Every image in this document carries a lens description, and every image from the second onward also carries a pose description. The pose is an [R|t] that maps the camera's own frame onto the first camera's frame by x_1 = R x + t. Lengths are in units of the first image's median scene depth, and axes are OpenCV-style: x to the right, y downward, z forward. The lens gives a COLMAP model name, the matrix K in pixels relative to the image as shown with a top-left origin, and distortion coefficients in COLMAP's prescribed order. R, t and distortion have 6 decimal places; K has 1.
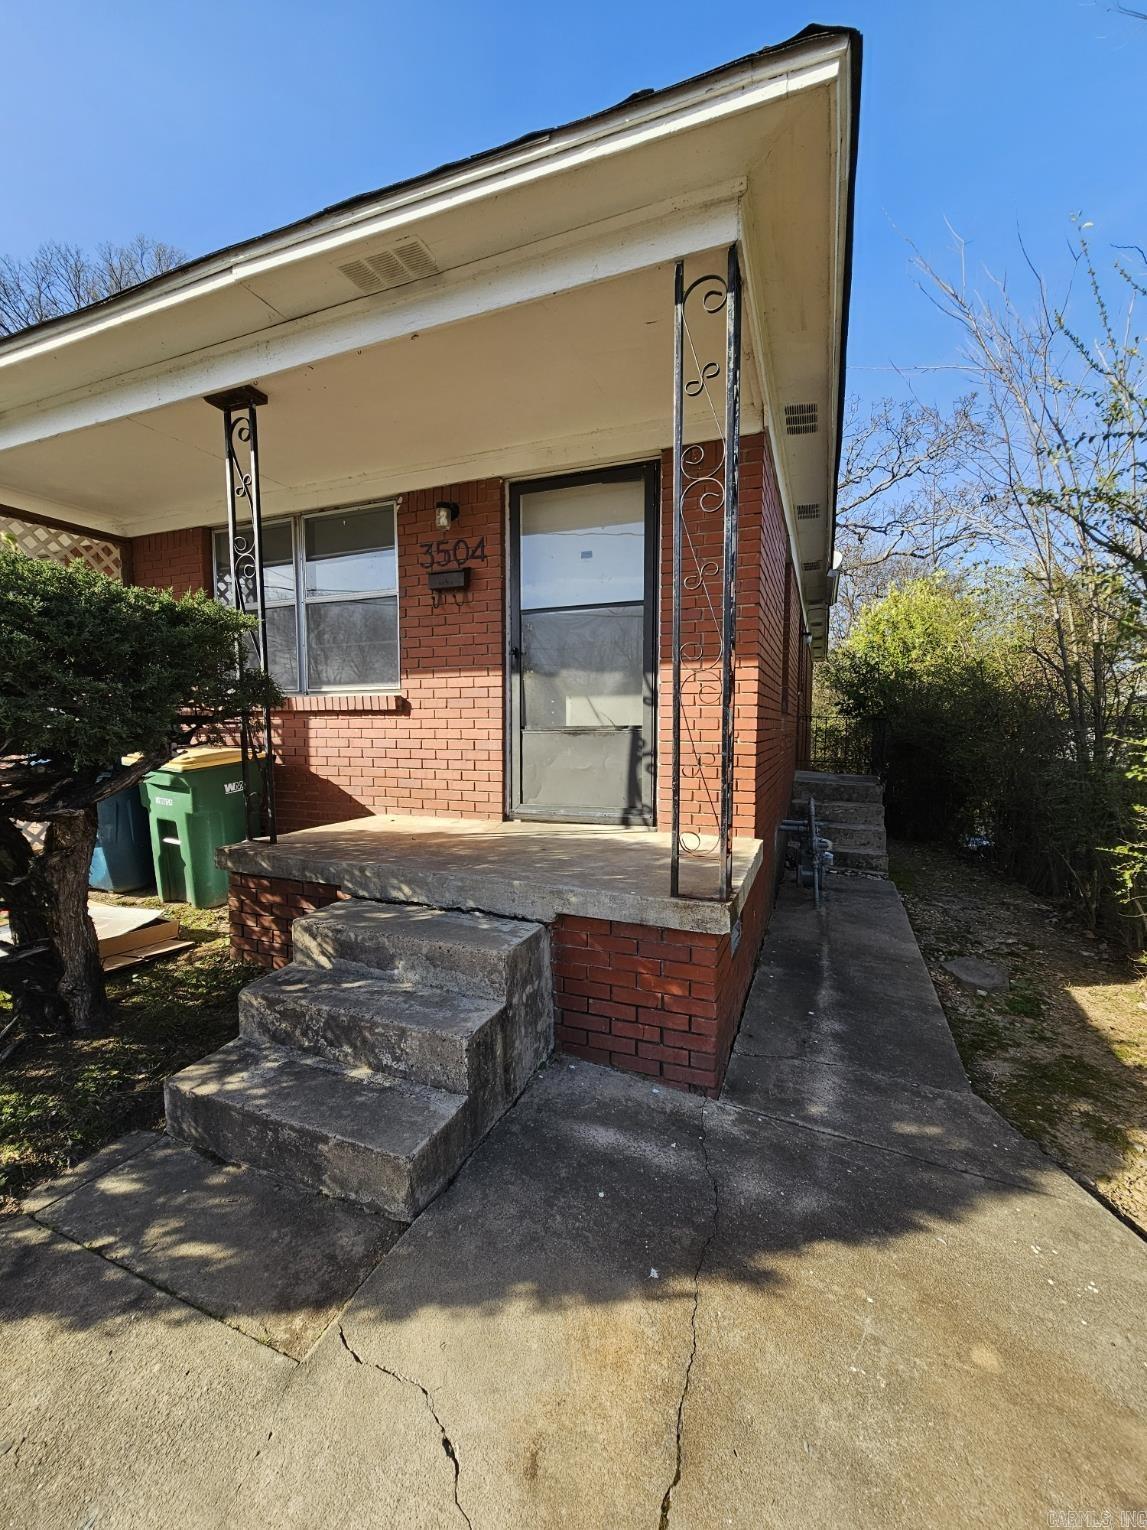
lens RADIAL K [[630.5, 0, 569.9], [0, 630.5, 767.3], [0, 0, 1]] dist [-0.003973, 0.000035]
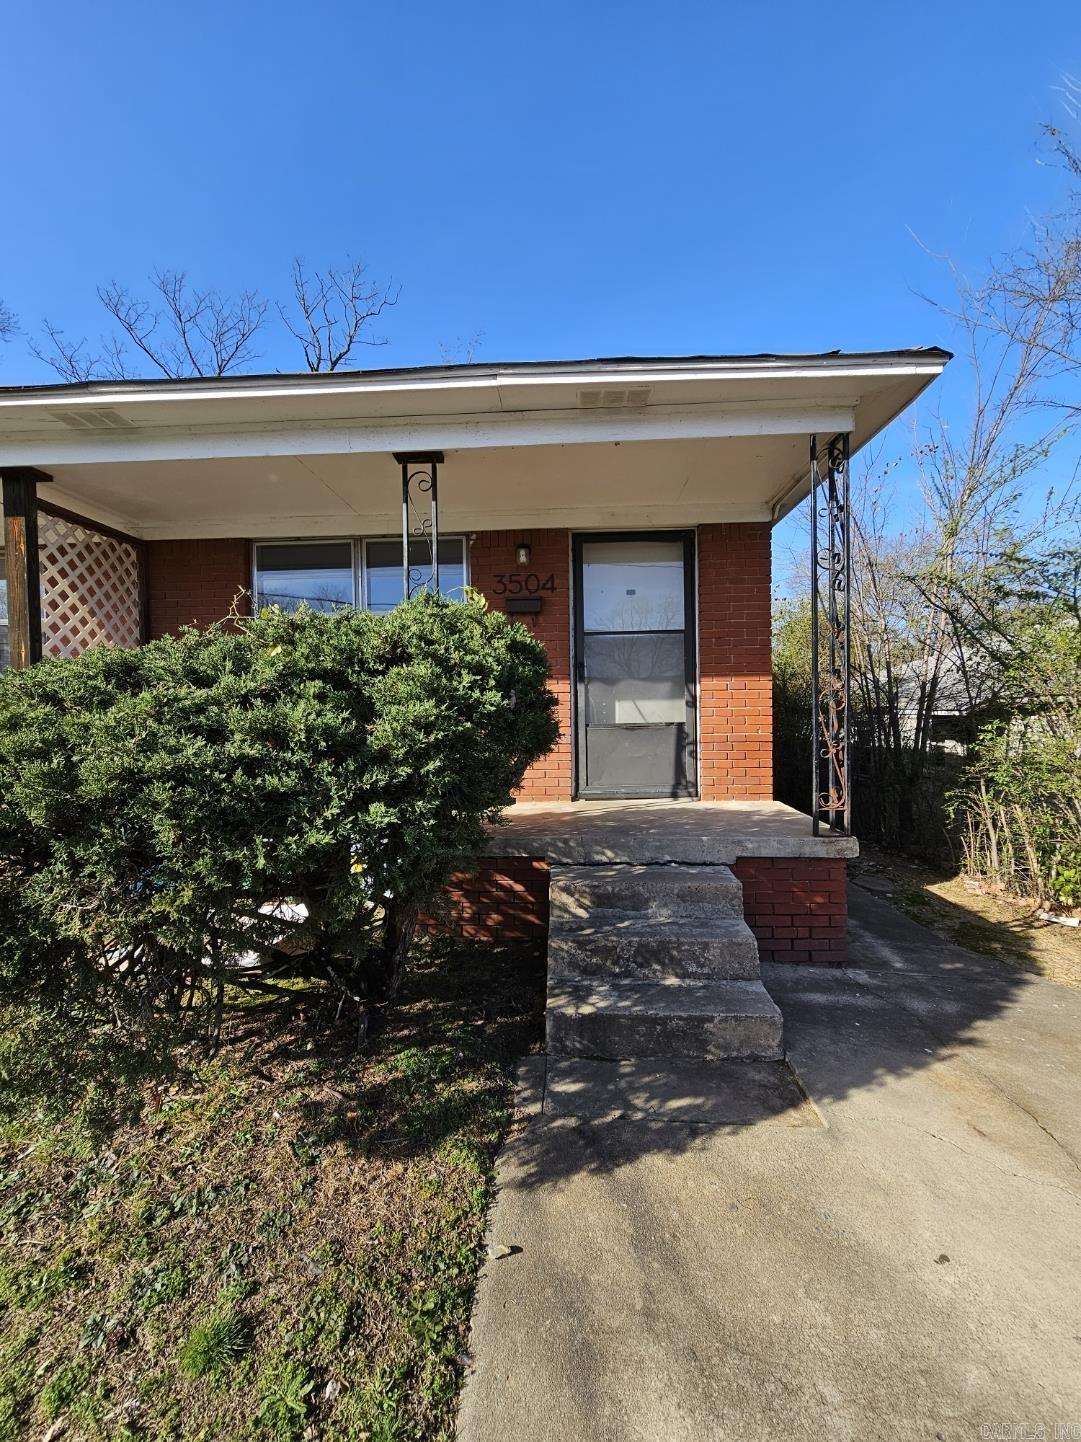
lens RADIAL K [[594.2, 0, 546.2], [0, 594.2, 720.2], [0, 0, 1]] dist [-0.003973, 0.000035]
pose [[0.944845, -0.017520, 0.327049, -0.845594], [0.036723, 0.997938, -0.052635, -0.021016], [-0.325452, 0.061742, 0.943540, -0.139690]]
